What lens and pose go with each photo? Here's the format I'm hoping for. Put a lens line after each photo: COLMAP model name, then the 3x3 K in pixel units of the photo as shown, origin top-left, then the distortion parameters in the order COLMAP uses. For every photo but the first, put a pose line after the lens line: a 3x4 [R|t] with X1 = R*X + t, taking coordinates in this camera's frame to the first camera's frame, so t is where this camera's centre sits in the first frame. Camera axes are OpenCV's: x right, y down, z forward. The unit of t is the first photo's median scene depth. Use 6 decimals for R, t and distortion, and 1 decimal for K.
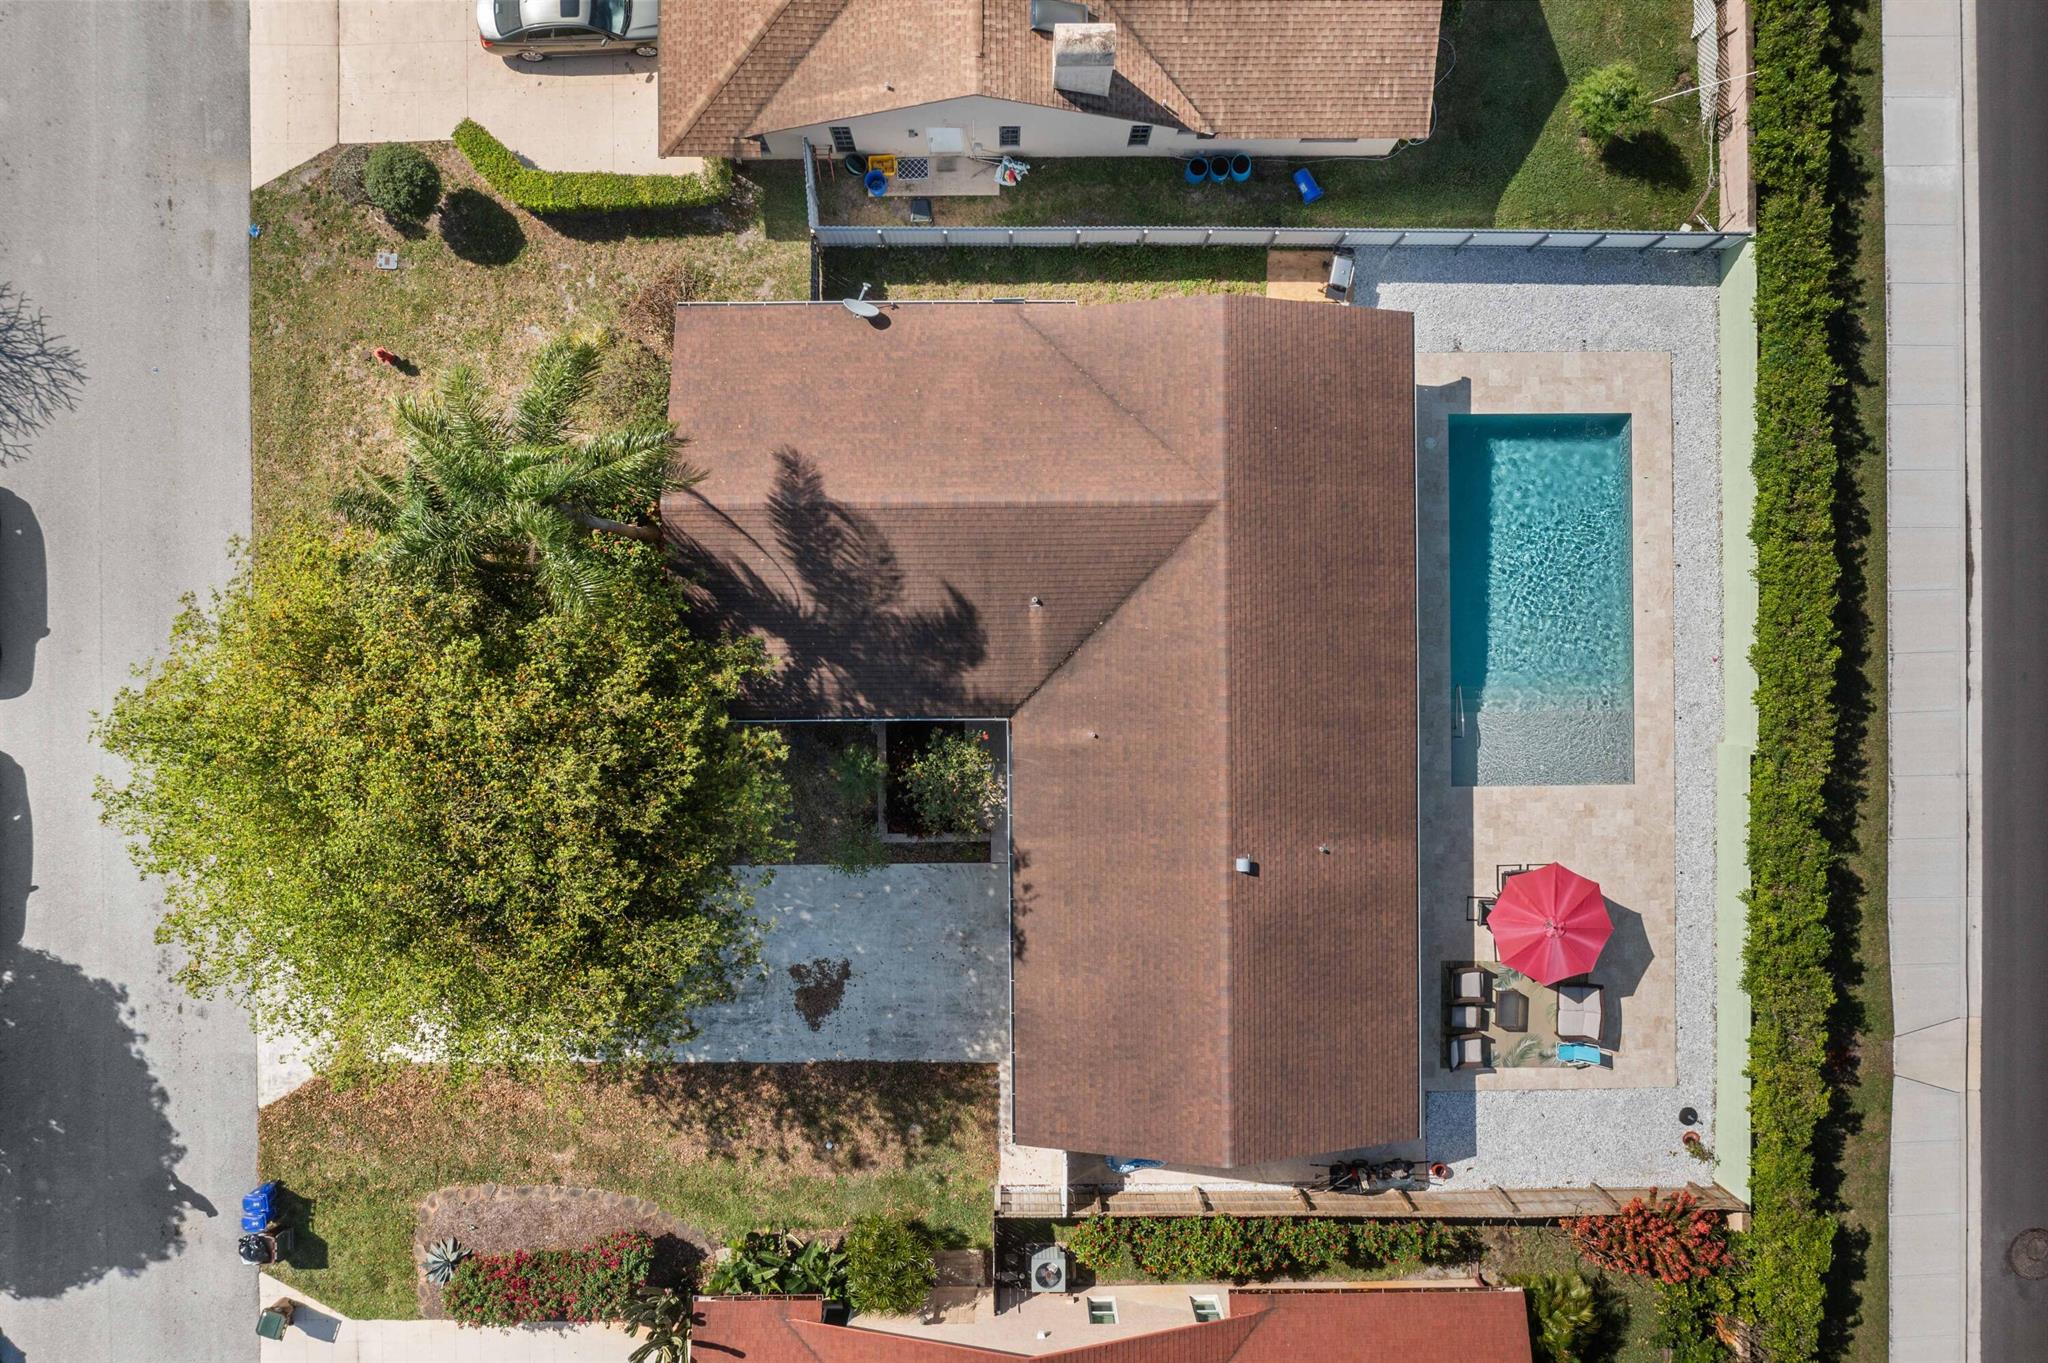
lens RADIAL K [[1648.4, 0, 1019.9], [0, 1648.4, 677.0], [0, 0, 1]] dist [-0.035045, -0.004848]
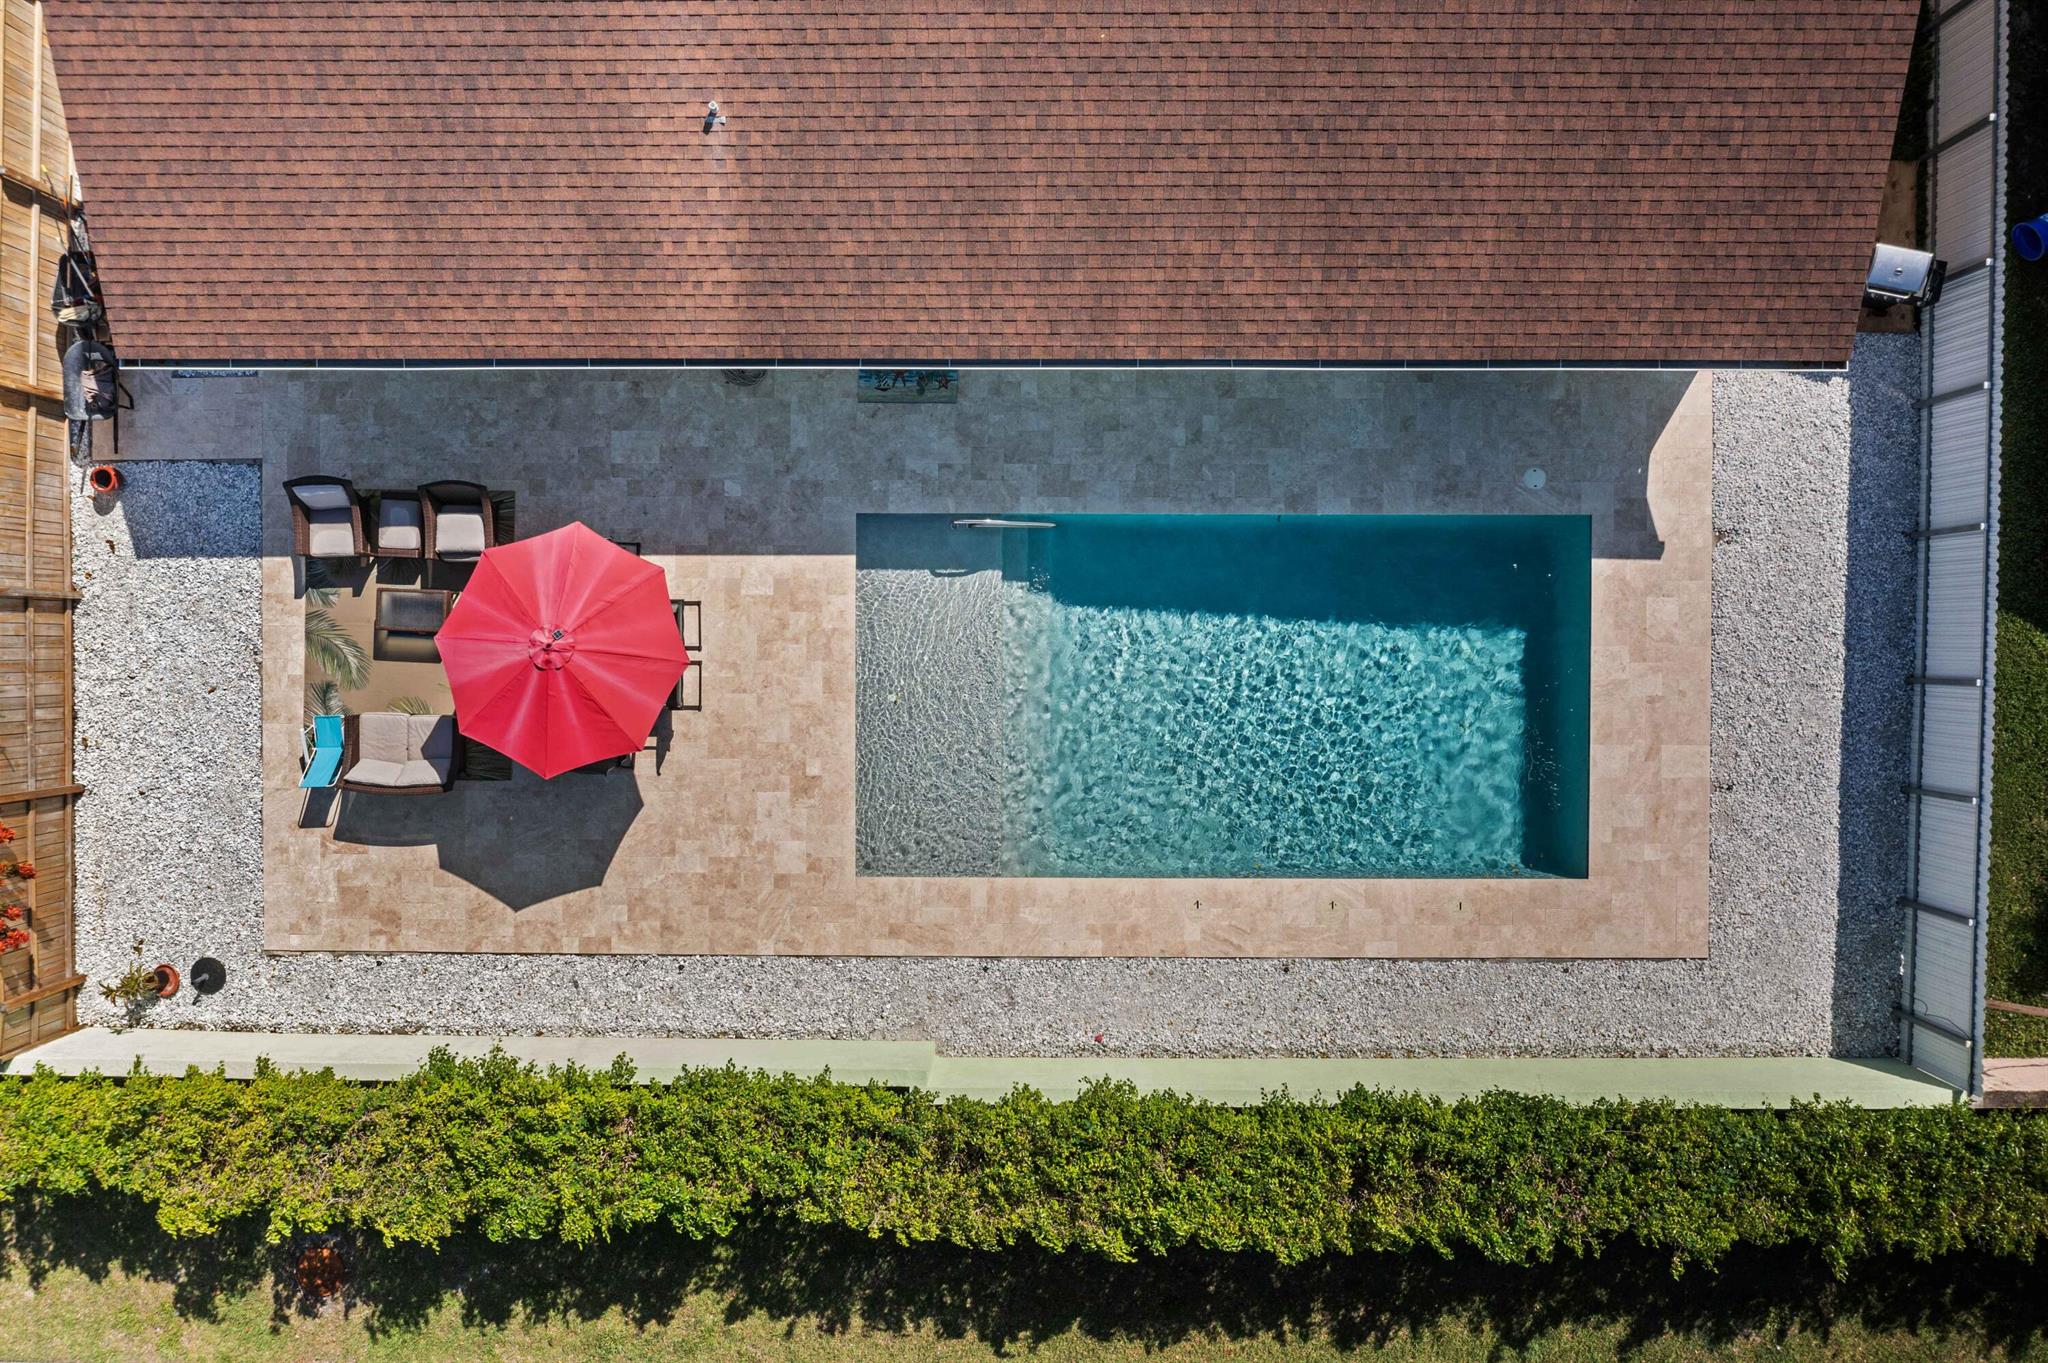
lens RADIAL K [[1648.4, 0, 1018.5], [0, 1648.4, 685.6], [0, 0, 1]] dist [-0.035045, -0.004848]
pose [[-0.015259, 0.999614, 0.023237, 0.306269], [-0.999881, -0.015205, -0.002500, 0.017547], [-0.002145, -0.023272, 0.999727, 0.496208]]
